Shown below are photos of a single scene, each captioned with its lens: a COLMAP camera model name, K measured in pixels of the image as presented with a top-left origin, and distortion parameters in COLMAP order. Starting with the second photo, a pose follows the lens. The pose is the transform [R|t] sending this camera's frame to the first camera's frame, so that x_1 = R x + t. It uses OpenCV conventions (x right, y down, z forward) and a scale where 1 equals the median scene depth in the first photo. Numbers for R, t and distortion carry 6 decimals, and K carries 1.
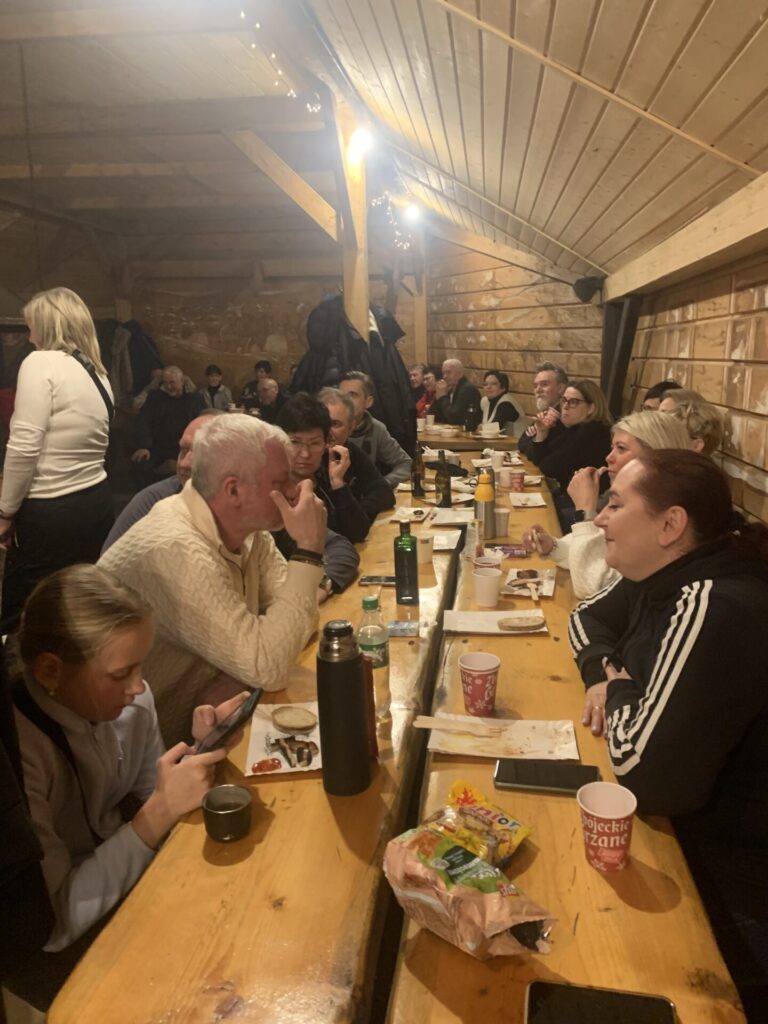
lens RADIAL K [[784.3, 0, 392.5], [0, 784.3, 509.1], [0, 0, 1]] dist [0.030122, -0.005569]
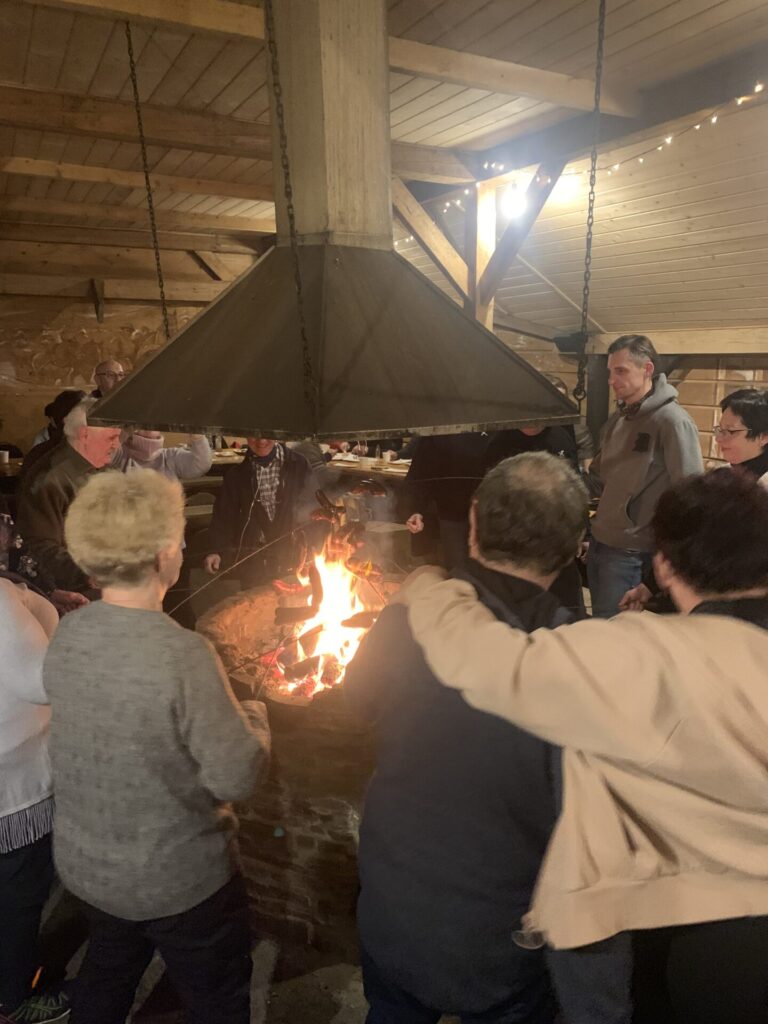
lens RADIAL K [[778.0, 0, 388.8], [0, 778.0, 516.7], [0, 0, 1]] dist [0.041121, -0.071298]
pose [[0.818730, -0.106883, 0.564143, -0.514455], [0.104688, 0.993840, 0.036363, -0.071338], [-0.564555, 0.029287, 0.824876, 0.160118]]
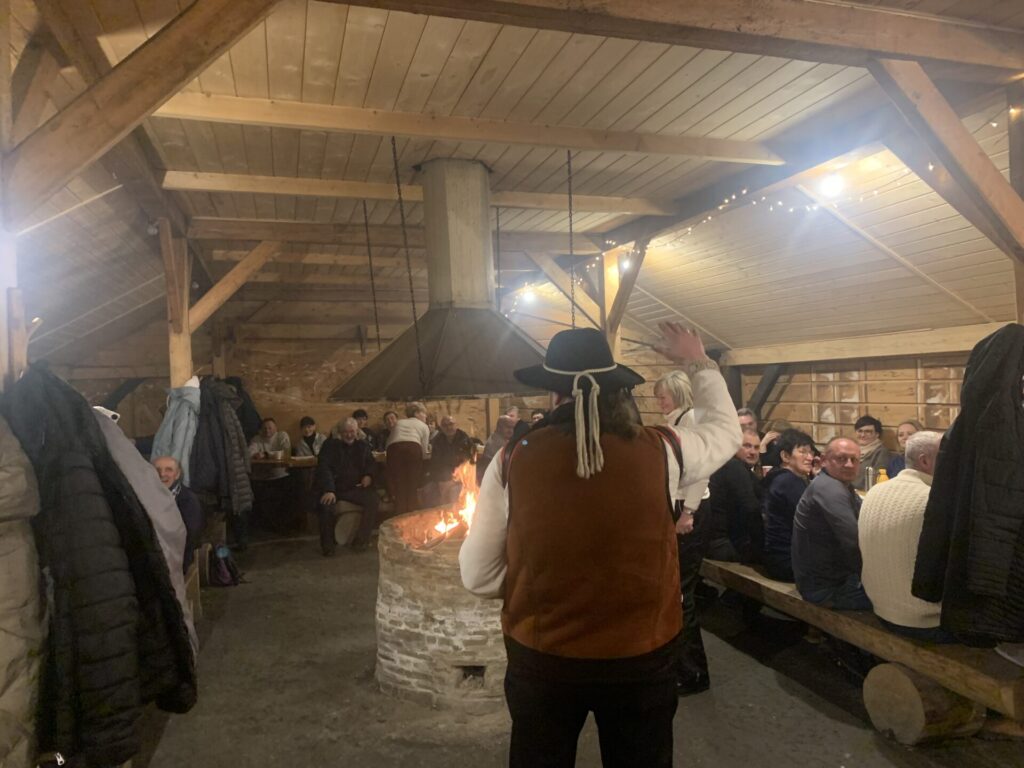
lens RADIAL K [[778.0, 0, 515.3], [0, 778.0, 357.2], [0, 0, 1]] dist [0.041121, -0.071298]
pose [[0.907529, -0.001192, 0.419987, -0.555333], [0.101920, 0.970729, -0.217479, 0.005220], [-0.407435, 0.240174, 0.881087, -0.123016]]
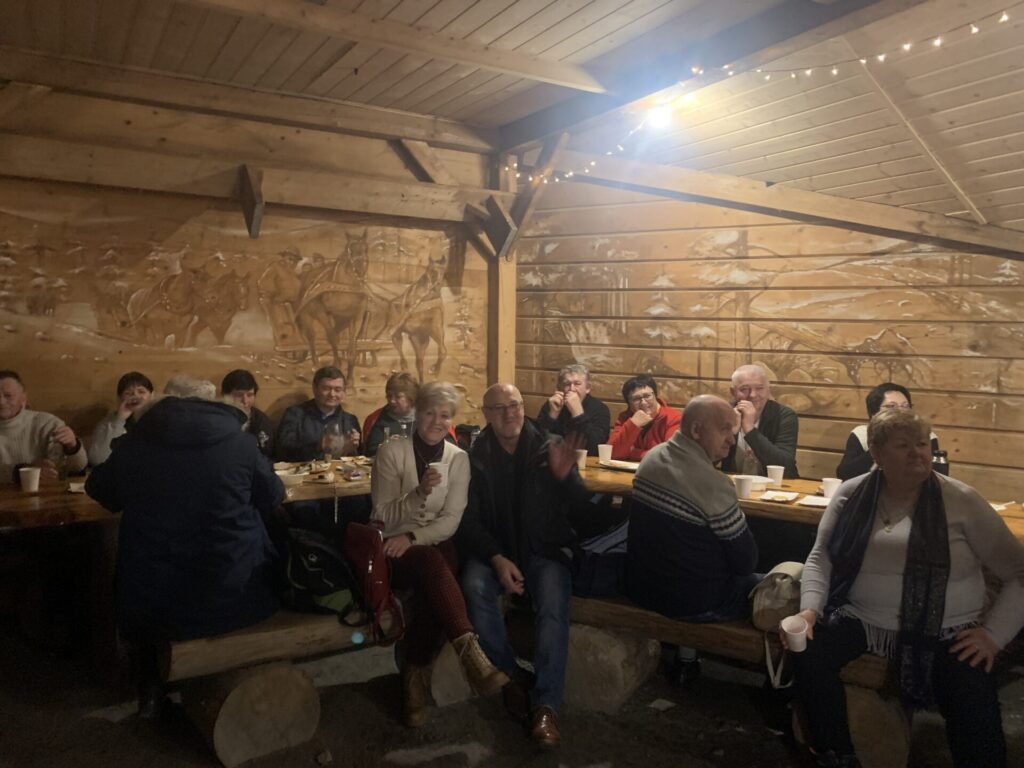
lens RADIAL K [[769.4, 0, 499.0], [0, 769.4, 381.6], [0, 0, 1]] dist [0.071790, -0.153821]
pose [[0.791830, -0.016140, 0.610528, -0.430753], [0.104068, 0.988597, -0.108838, -0.136128], [-0.601809, 0.149717, 0.784481, 0.663009]]
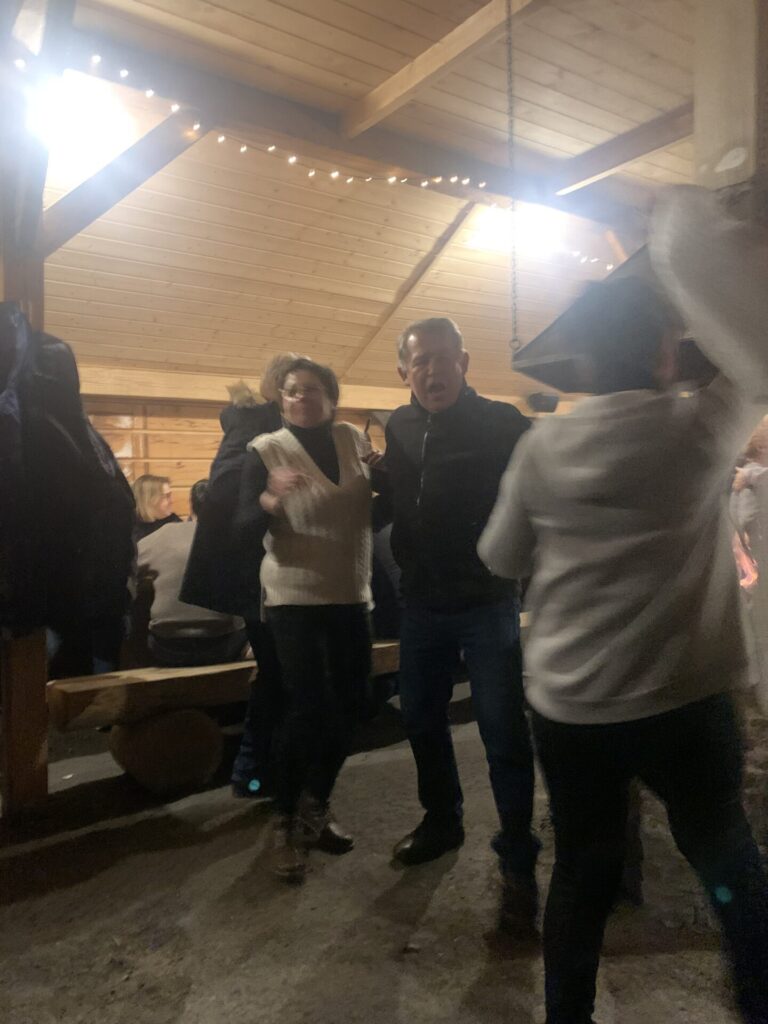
lens RADIAL K [[781.1, 0, 400.7], [0, 781.1, 510.7], [0, 0, 1]] dist [0.017421, -0.002879]
pose [[-0.681367, -0.007821, 0.731900, -0.473627], [0.160327, 0.974065, 0.159666, -0.130737], [-0.714167, 0.226134, -0.662442, 0.850349]]
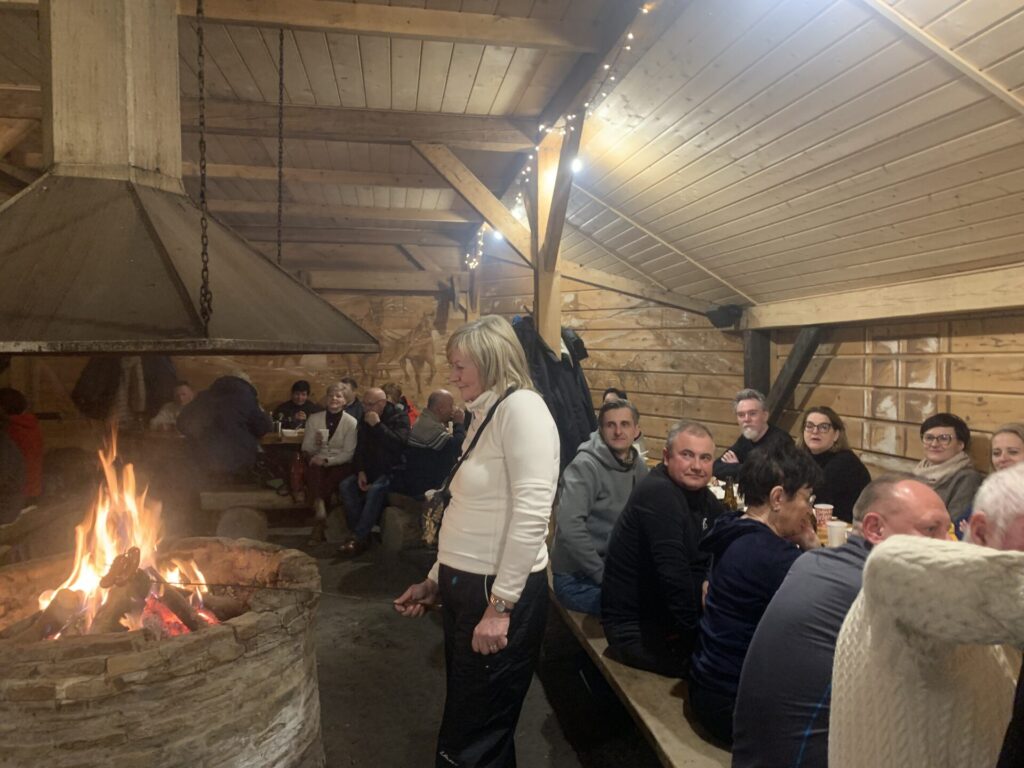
lens RADIAL K [[777.2, 0, 512.5], [0, 777.2, 373.2], [0, 0, 1]] dist [0.034324, -0.036702]
pose [[0.956965, 0.006336, 0.290136, -0.249481], [0.046033, 0.983790, -0.173317, -0.030631], [-0.286531, 0.179214, 0.941160, 0.097312]]
